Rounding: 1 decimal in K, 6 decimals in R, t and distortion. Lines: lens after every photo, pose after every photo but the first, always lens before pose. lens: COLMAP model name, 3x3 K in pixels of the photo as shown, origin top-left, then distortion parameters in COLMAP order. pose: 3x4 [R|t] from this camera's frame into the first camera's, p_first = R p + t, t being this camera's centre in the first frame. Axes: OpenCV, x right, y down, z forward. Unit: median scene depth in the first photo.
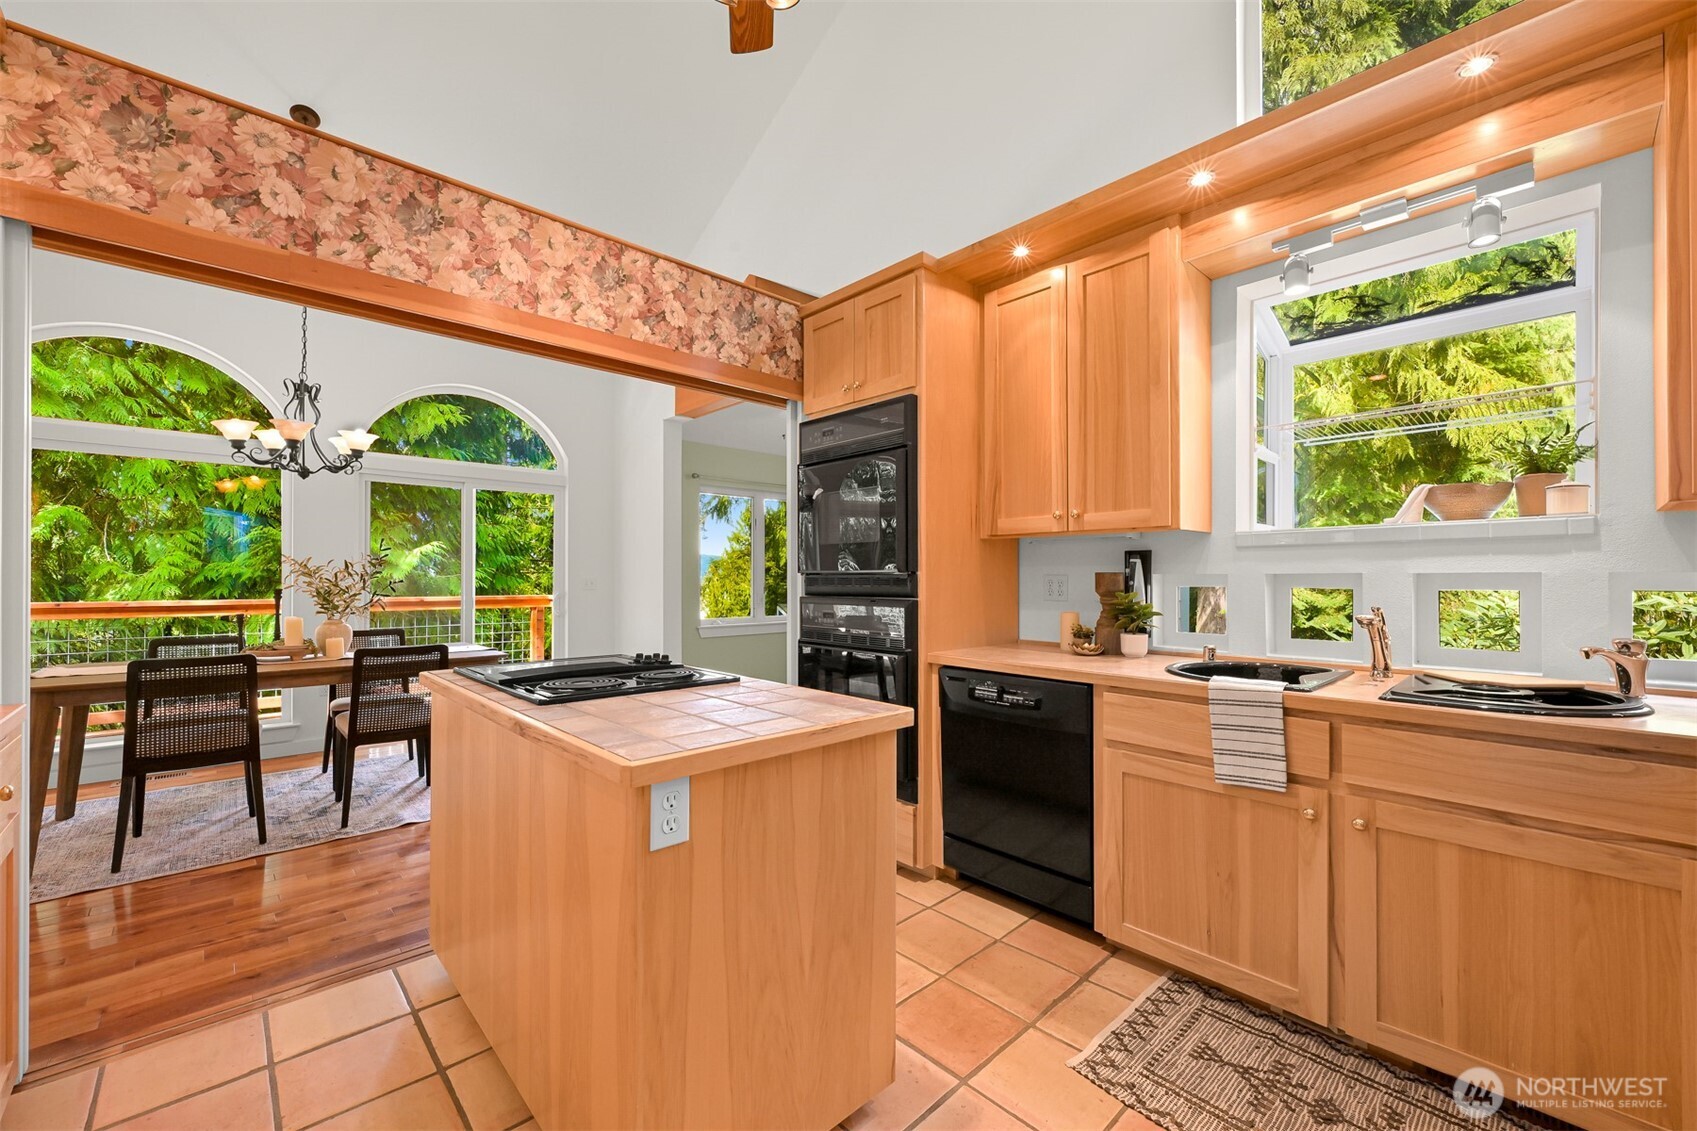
lens RADIAL K [[670.1, 0, 855.6], [0, 670.1, 562.1], [0, 0, 1]] dist [0.001243, 0.000016]
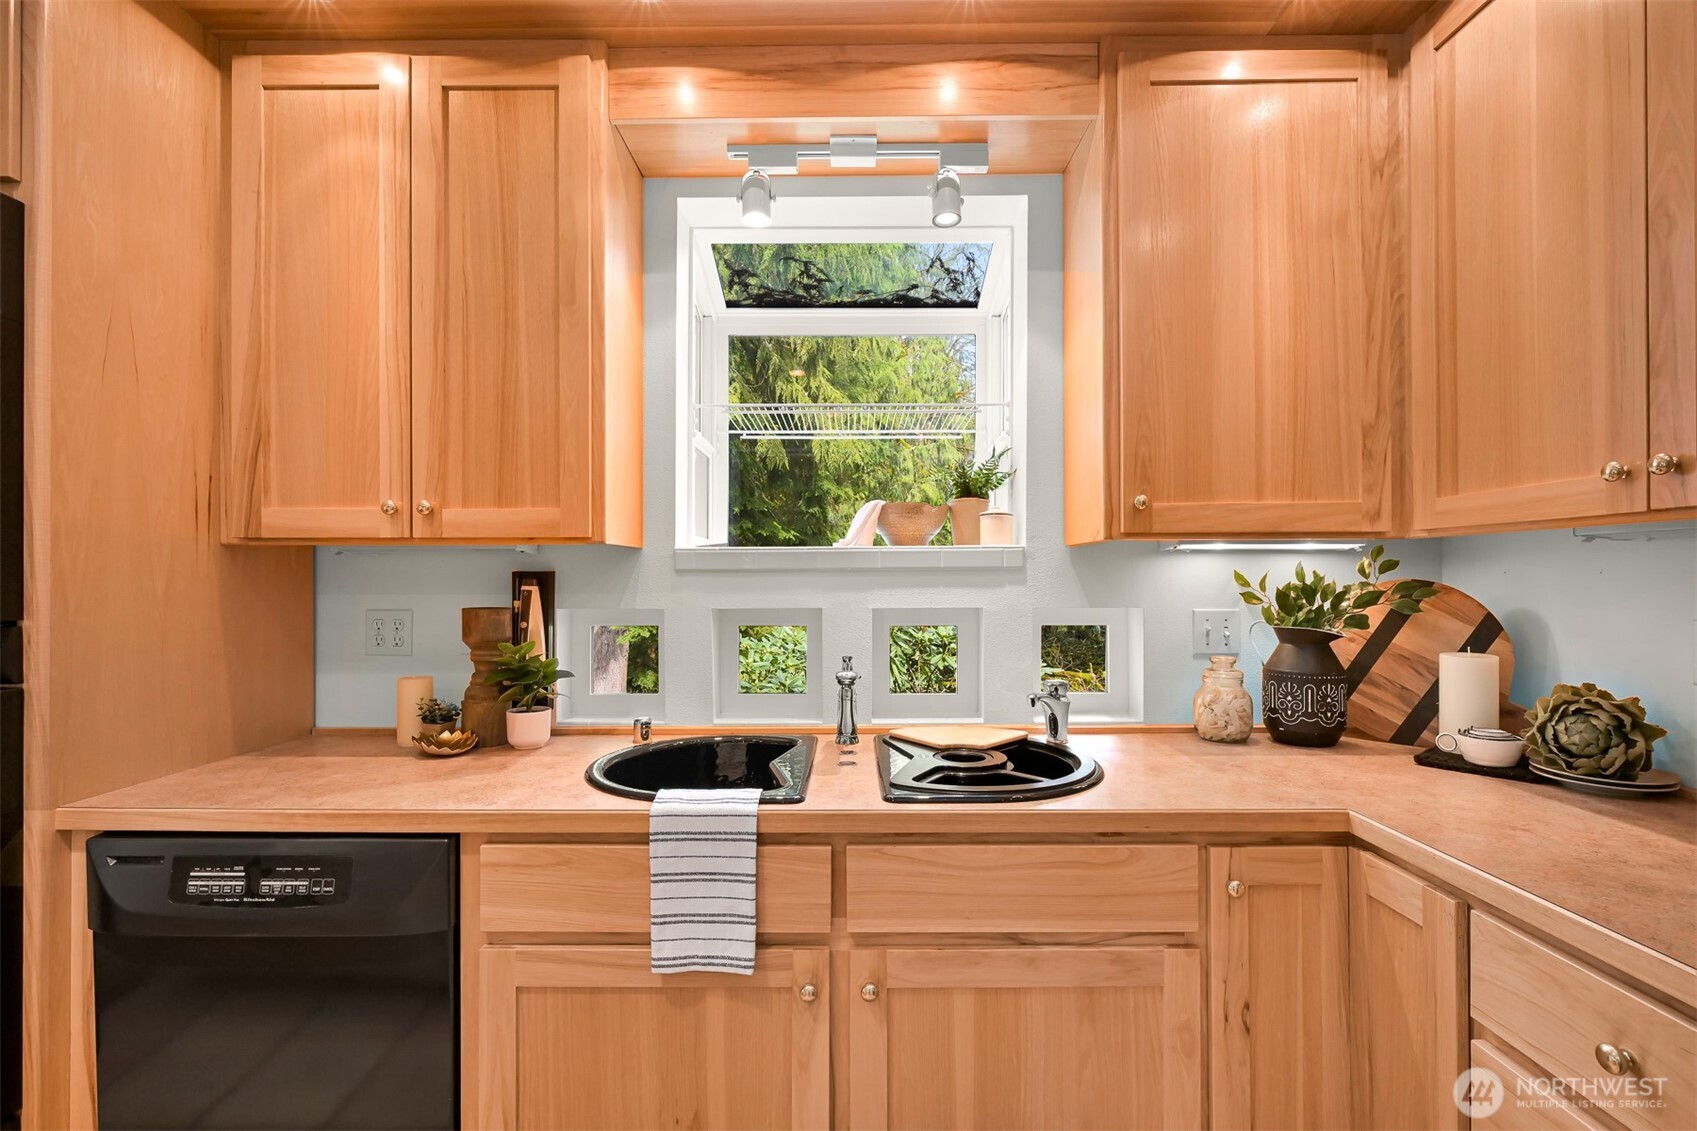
lens RADIAL K [[777.9, 0, 850.6], [0, 777.9, 579.6], [0, 0, 1]] dist [-0.001775, -0.000264]
pose [[0.686276, -0.004841, 0.727326, 0.106861], [-0.013819, 0.999711, 0.019693, -0.031686], [-0.727210, -0.023566, 0.686010, 0.319199]]
